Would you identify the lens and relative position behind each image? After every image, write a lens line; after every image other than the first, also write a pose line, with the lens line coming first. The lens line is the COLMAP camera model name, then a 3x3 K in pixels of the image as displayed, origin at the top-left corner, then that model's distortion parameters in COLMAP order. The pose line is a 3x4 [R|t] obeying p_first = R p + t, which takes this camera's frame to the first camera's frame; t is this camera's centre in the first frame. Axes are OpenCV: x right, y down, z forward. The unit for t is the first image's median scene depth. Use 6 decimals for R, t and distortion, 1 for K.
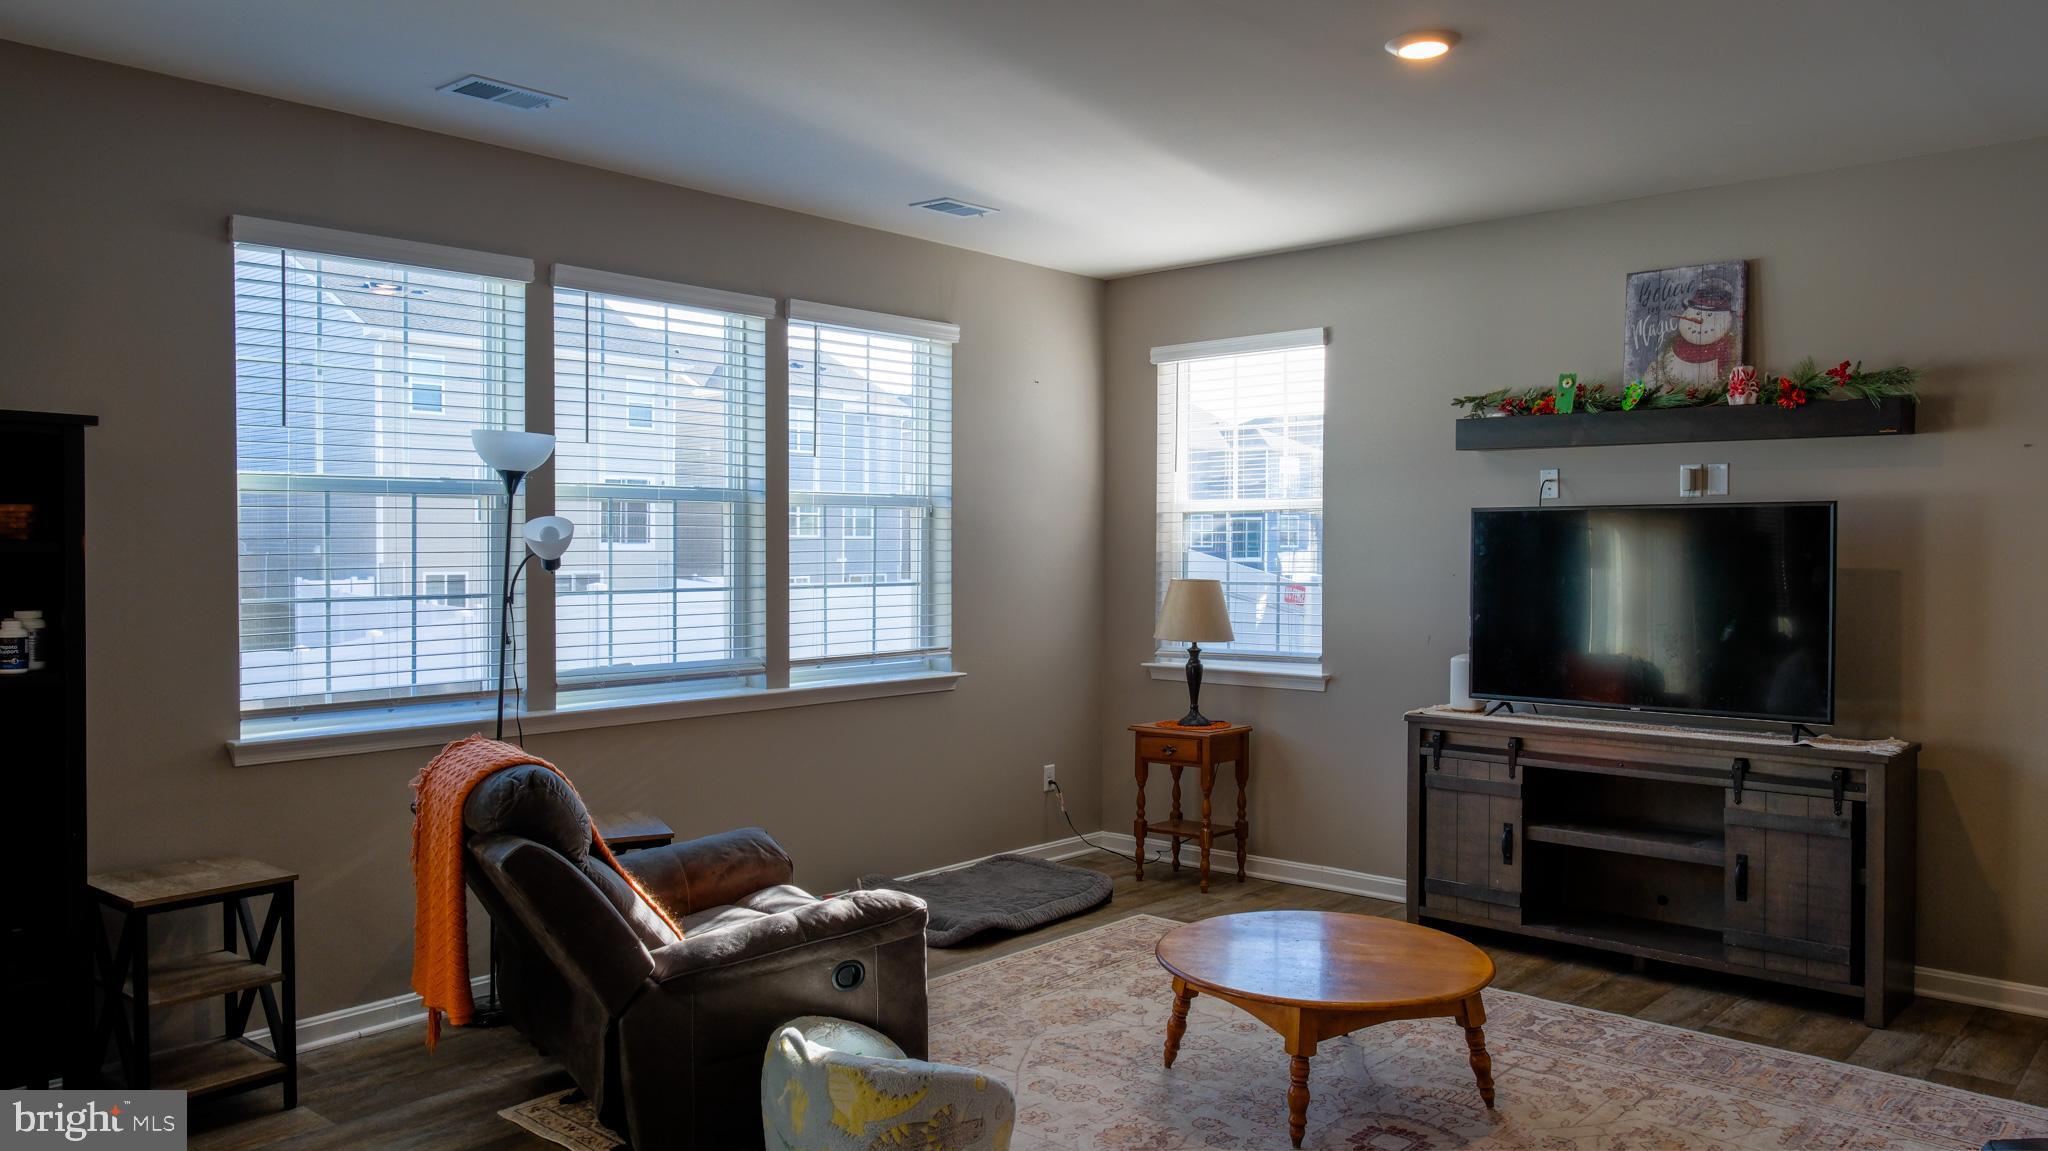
lens RADIAL K [[1504.2, 0, 1038.2], [0, 1504.2, 568.7], [0, 0, 1]] dist [0.005081, -0.000850]
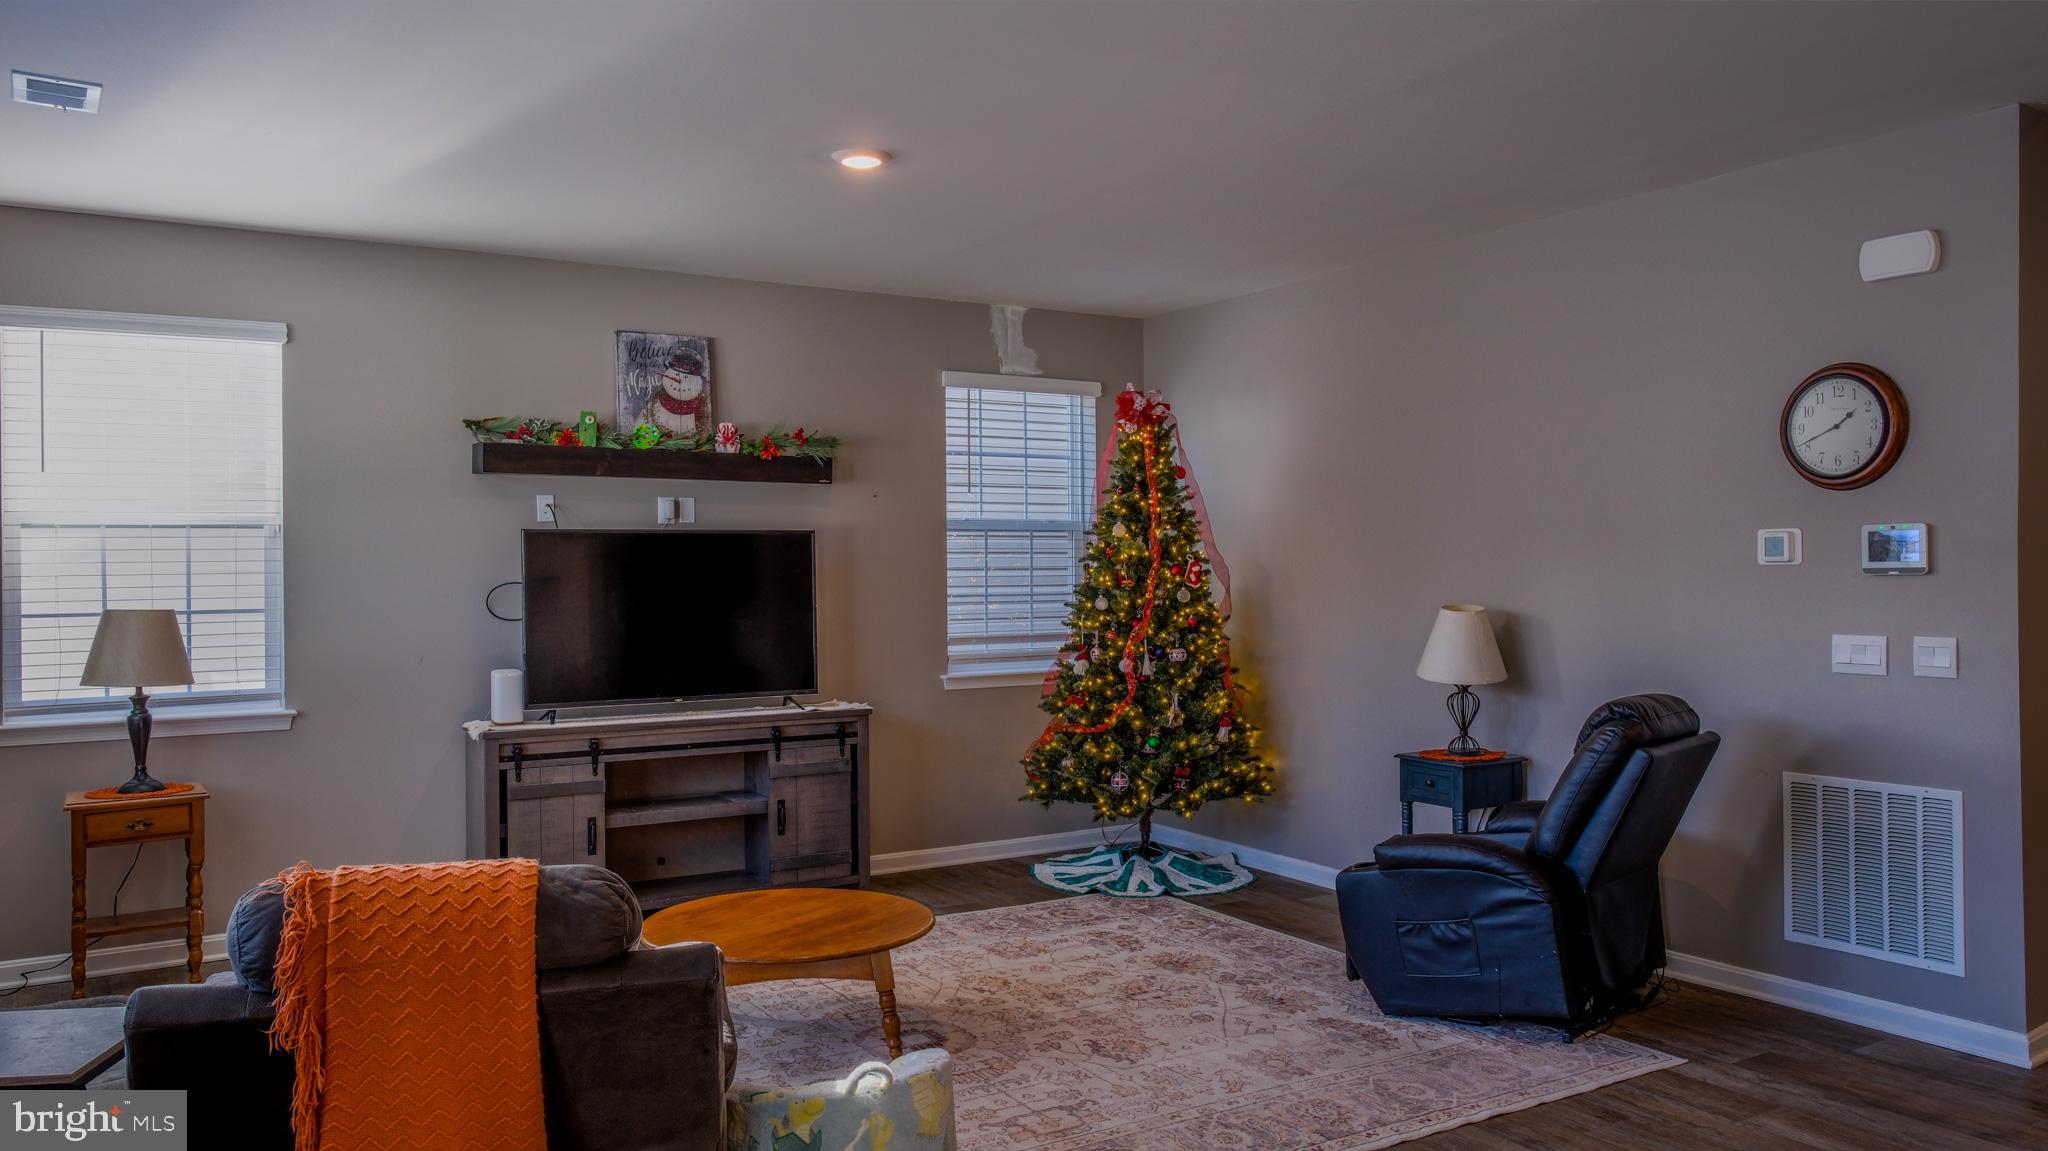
lens RADIAL K [[1504.2, 0, 1038.2], [0, 1504.2, 568.7], [0, 0, 1]] dist [0.005081, -0.000850]
pose [[0.269304, -0.008826, 0.963015, -0.660024], [0.020131, 0.999791, 0.003533, -0.009795], [-0.962845, 0.018435, 0.269425, 0.388639]]
